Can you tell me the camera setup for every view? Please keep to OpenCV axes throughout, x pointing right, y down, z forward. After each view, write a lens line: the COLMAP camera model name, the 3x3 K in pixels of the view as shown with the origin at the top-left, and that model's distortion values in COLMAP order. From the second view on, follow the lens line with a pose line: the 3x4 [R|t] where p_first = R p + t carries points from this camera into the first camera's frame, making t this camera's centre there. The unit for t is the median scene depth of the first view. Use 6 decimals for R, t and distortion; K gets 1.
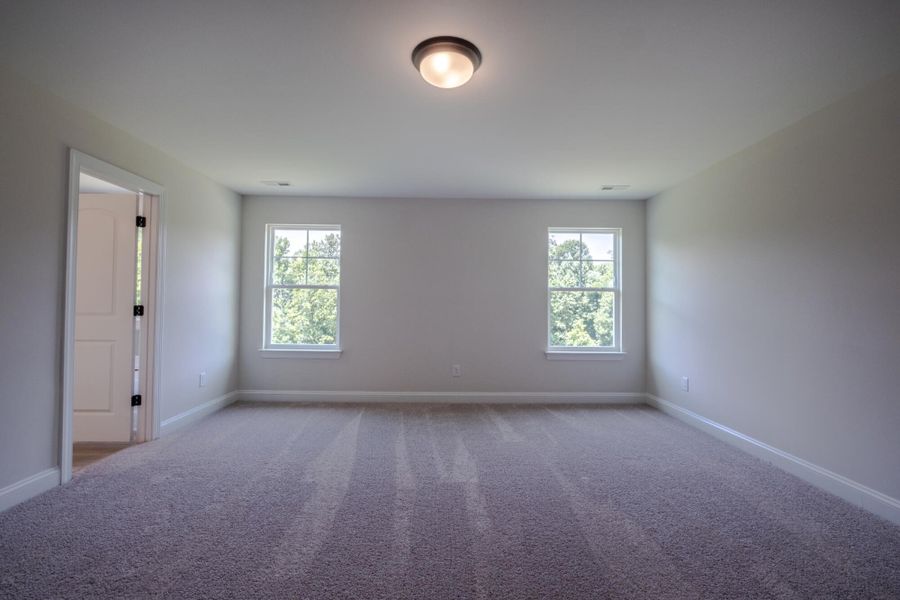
lens RADIAL K [[392.7, 0, 457.6], [0, 392.7, 296.1], [0, 0, 1]] dist [-0.001840, 0.000865]
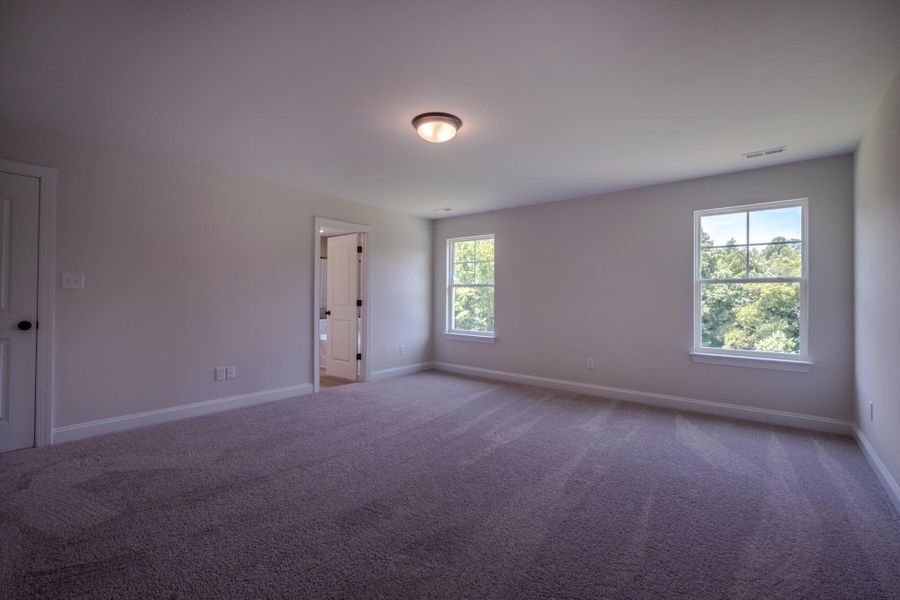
lens RADIAL K [[392.7, 0, 452.6], [0, 392.7, 294.2], [0, 0, 1]] dist [-0.001840, 0.000865]
pose [[0.769466, -0.010368, -0.638604, 0.429904], [0.013467, 0.999909, -0.000008, 0.003836], [0.638546, -0.008593, 0.769536, -0.023690]]
